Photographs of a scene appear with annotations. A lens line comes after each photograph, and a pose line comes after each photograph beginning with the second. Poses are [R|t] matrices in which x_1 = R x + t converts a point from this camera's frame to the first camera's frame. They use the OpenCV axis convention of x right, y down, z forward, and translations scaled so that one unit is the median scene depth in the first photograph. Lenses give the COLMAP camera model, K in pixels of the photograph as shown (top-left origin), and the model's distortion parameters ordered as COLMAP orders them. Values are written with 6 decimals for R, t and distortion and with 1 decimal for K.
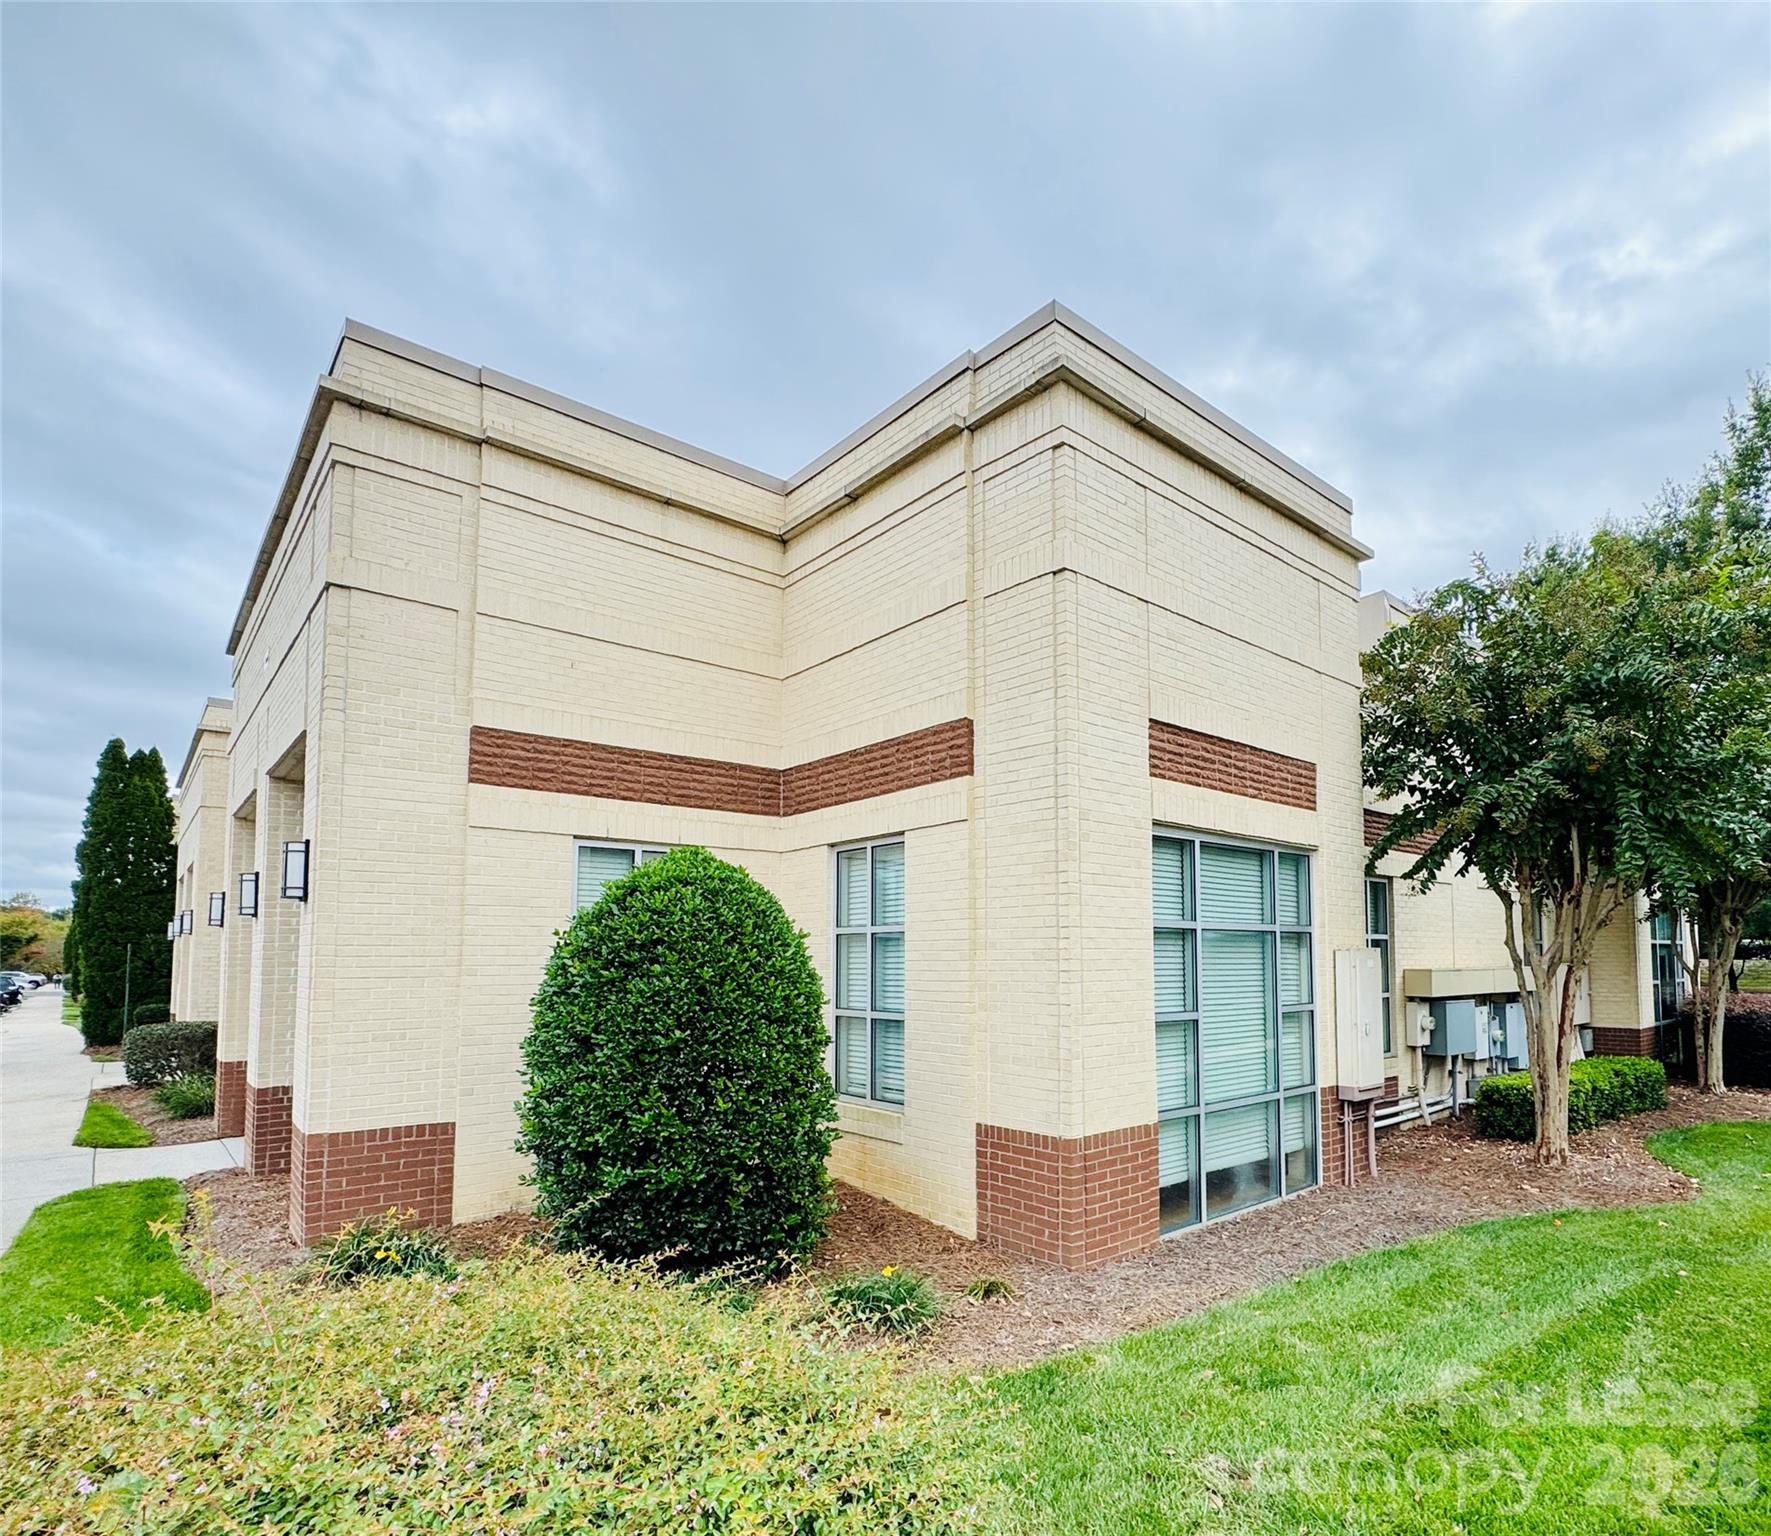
lens RADIAL K [[921.4, 0, 1025.8], [0, 921.4, 887.8], [0, 0, 1]] dist [-0.000820, -0.001385]
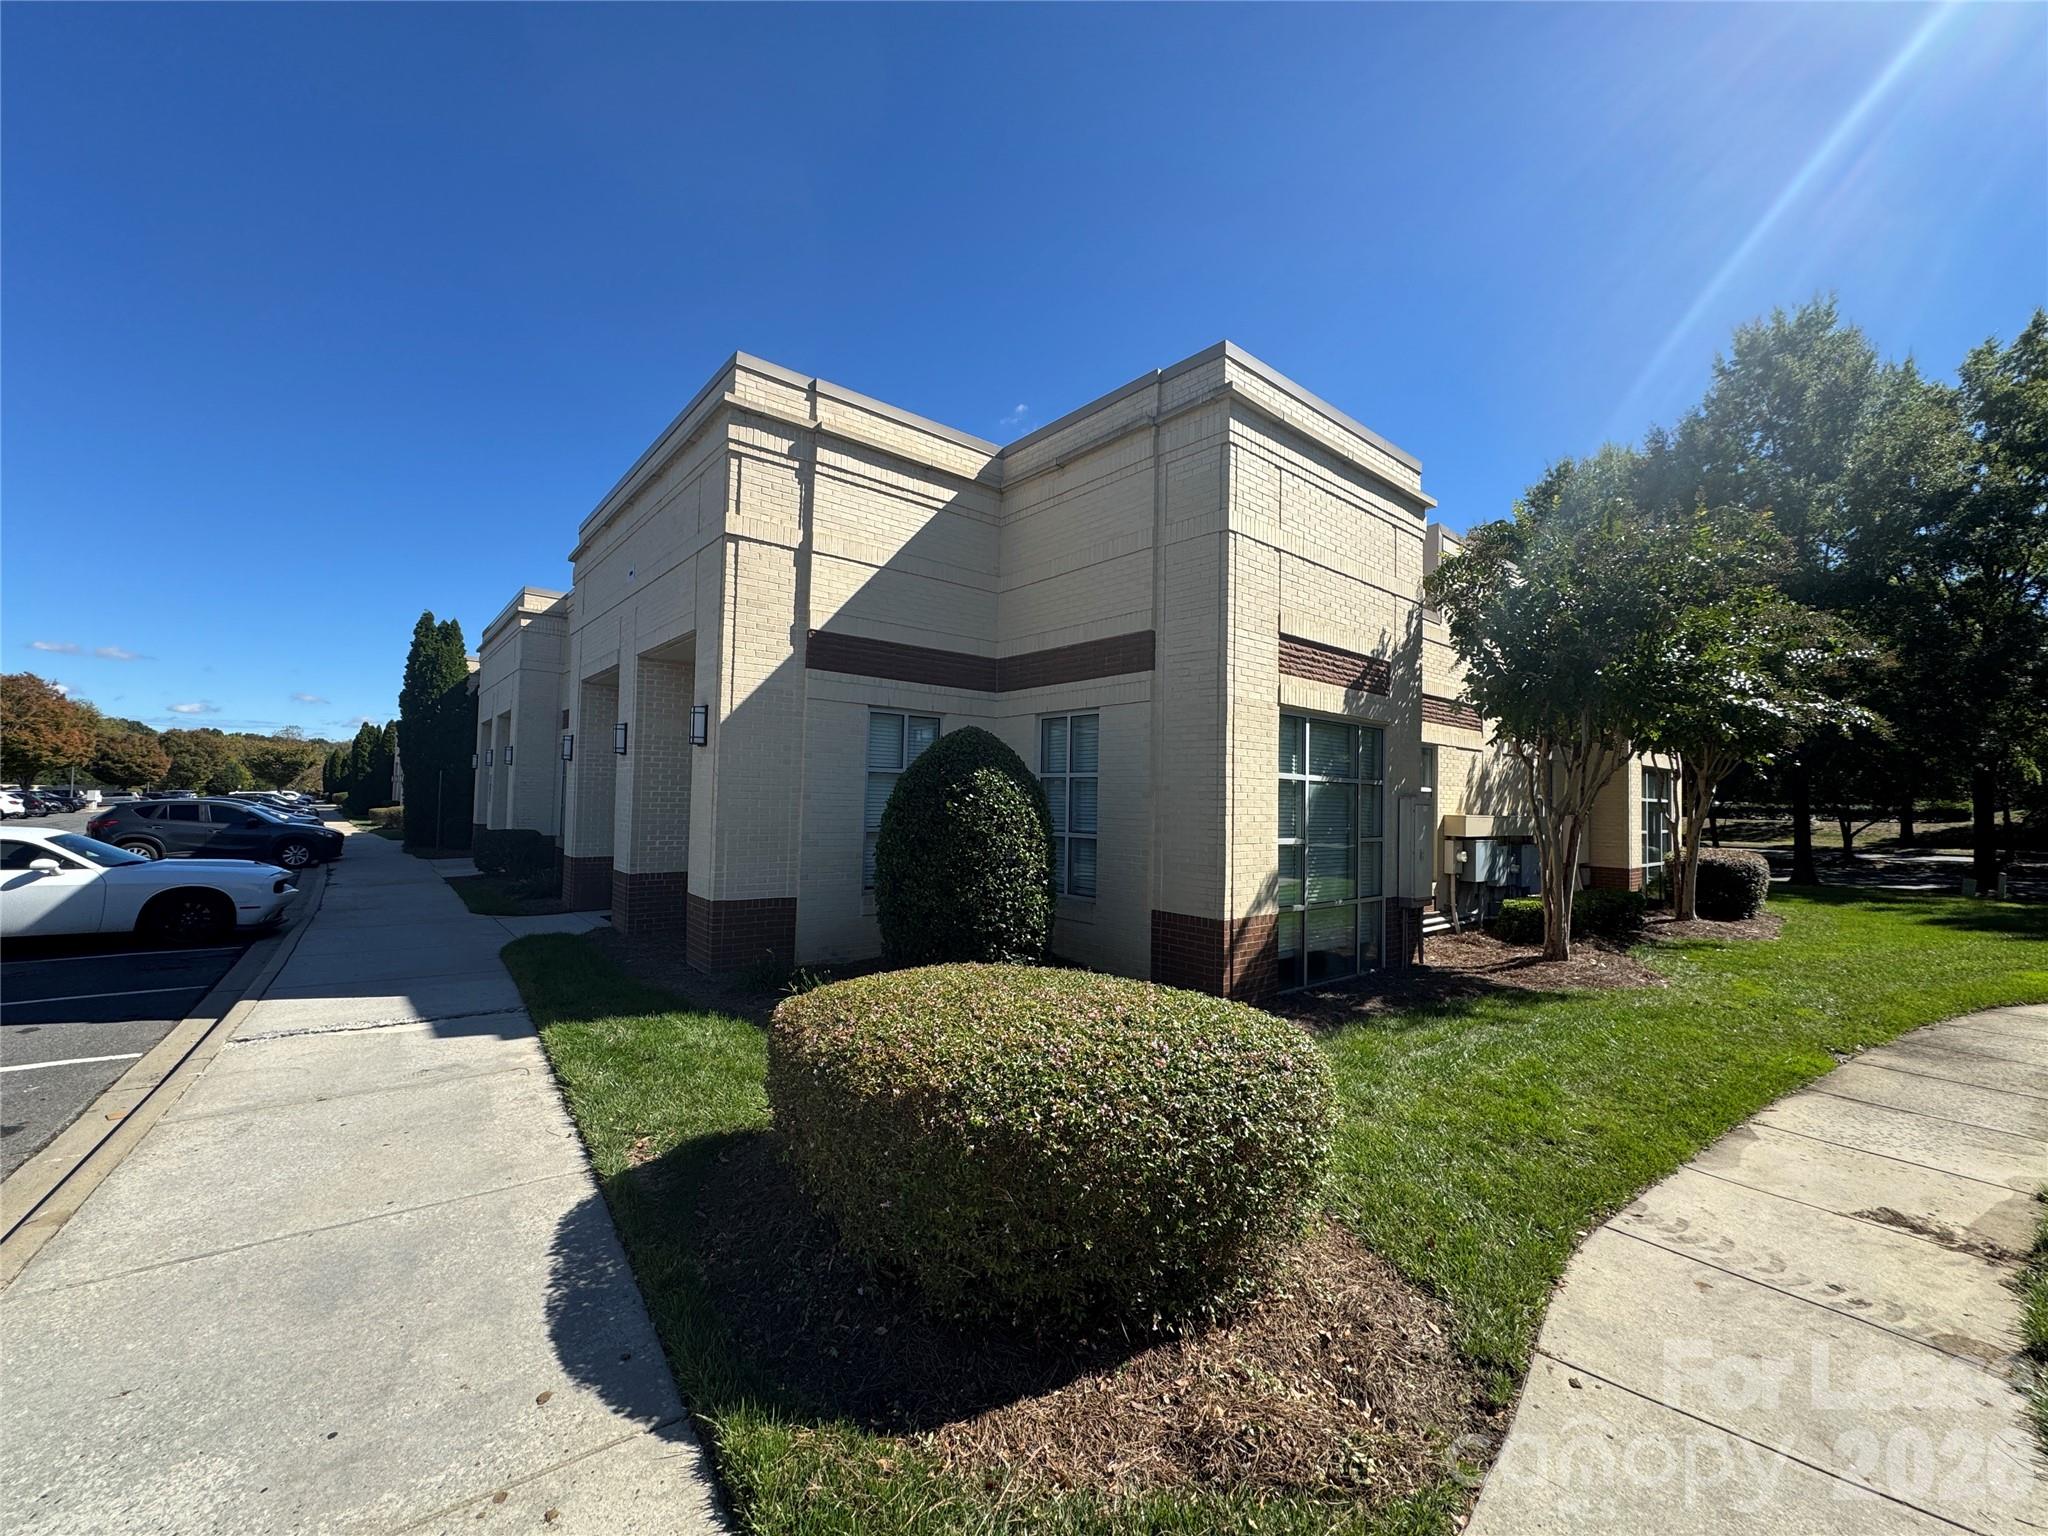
lens RADIAL K [[813.3, 0, 1033.7], [0, 813.3, 763.3], [0, 0, 1]] dist [-0.001475, -0.000178]
pose [[0.998309, 0.025207, -0.052389, -0.165724], [-0.023589, 0.999233, 0.031269, -0.011251], [0.053137, -0.029980, 0.998137, -0.267686]]
